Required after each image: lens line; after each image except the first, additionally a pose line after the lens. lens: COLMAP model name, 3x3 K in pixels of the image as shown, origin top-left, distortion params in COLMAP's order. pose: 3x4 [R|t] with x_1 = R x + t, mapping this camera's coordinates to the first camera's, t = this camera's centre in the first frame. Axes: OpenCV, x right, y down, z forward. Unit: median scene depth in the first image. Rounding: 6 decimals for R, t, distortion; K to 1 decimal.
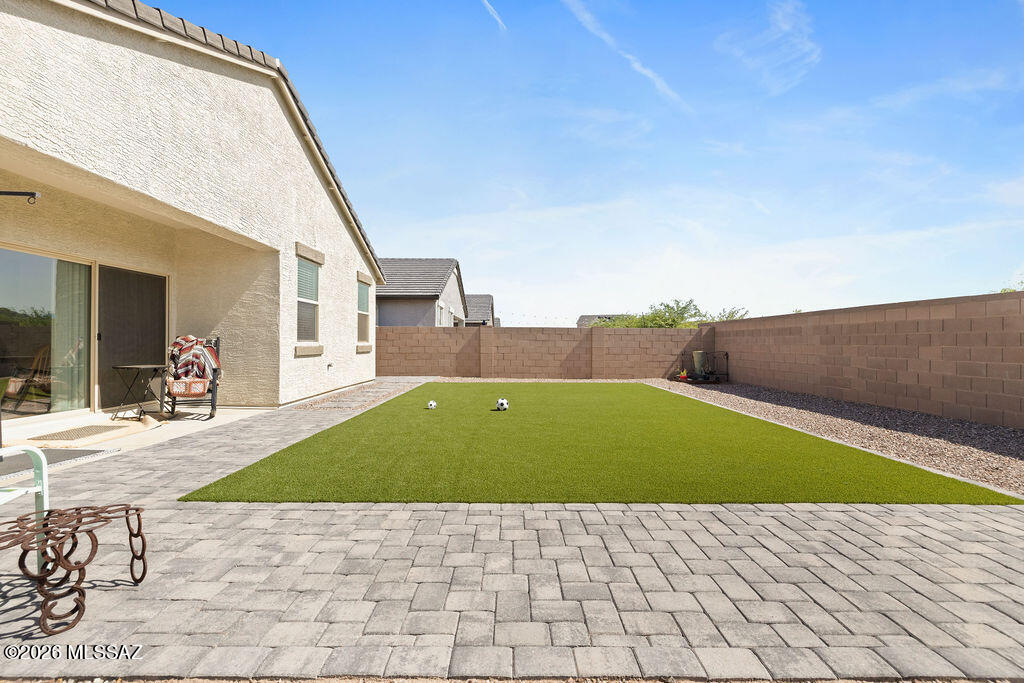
lens RADIAL K [[436.8, 0, 512.8], [0, 436.8, 341.9], [0, 0, 1]] dist [0.002084, 0.000387]
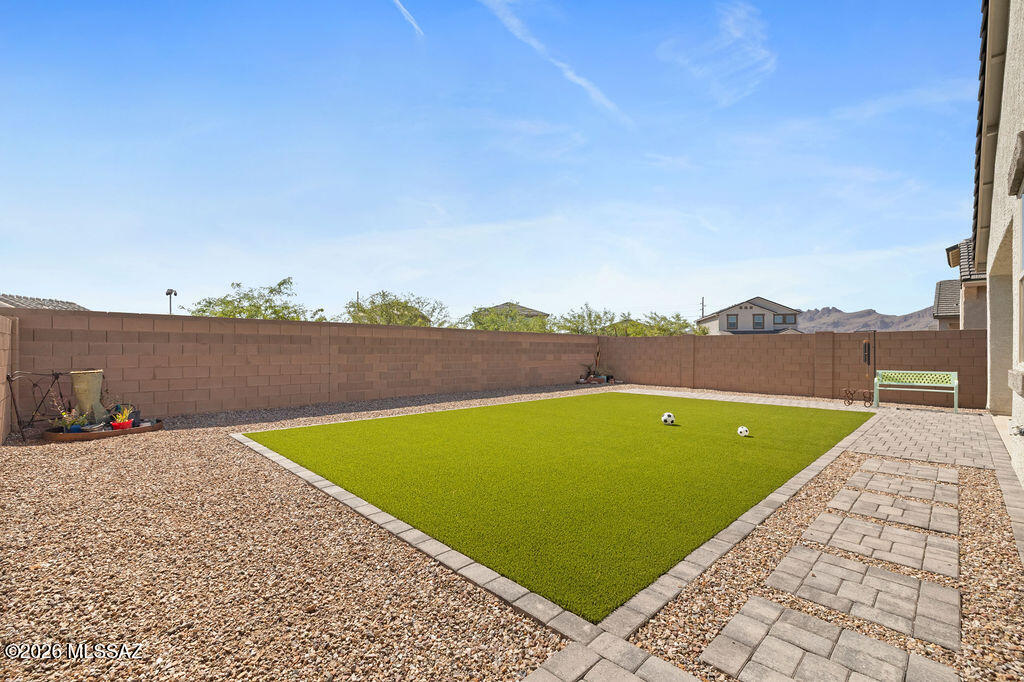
lens RADIAL K [[436.8, 0, 518.3], [0, 436.8, 345.9], [0, 0, 1]] dist [0.002084, 0.000387]
pose [[-0.701875, 0.001779, 0.712298, -0.417729], [-0.005489, 0.999954, -0.007906, -0.009038], [-0.712279, -0.009459, -0.701832, 1.631755]]
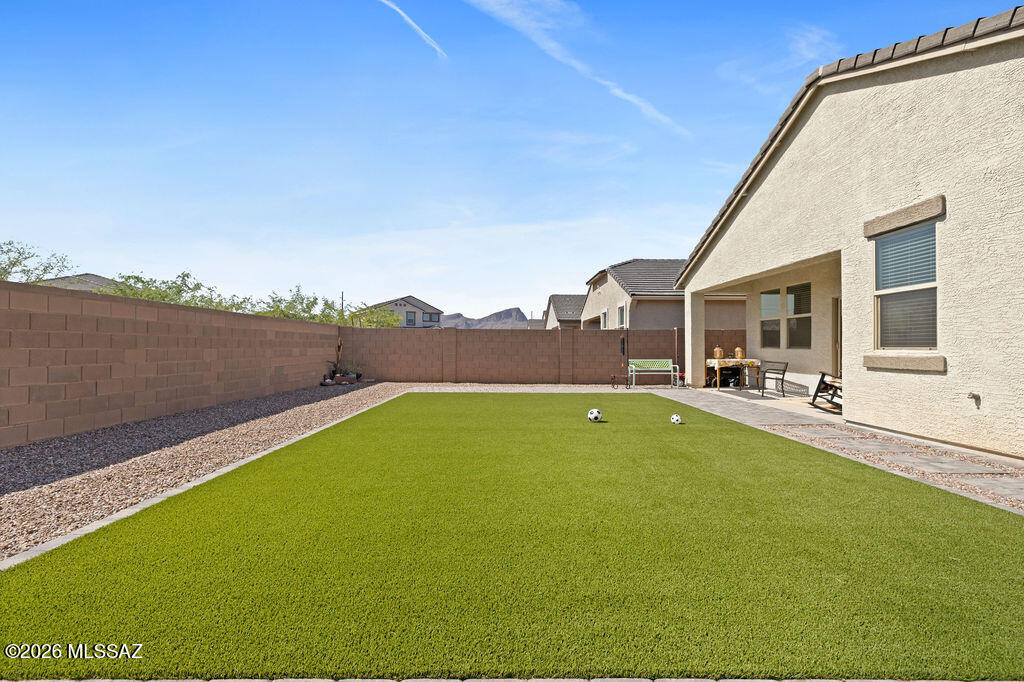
lens RADIAL K [[436.8, 0, 511.6], [0, 436.8, 342.8], [0, 0, 1]] dist [0.002084, 0.000387]
pose [[-0.999960, -0.008087, -0.003751, 0.131251], [-0.008055, 0.999933, -0.008358, -0.000542], [0.003818, -0.008327, -0.999958, 1.620459]]
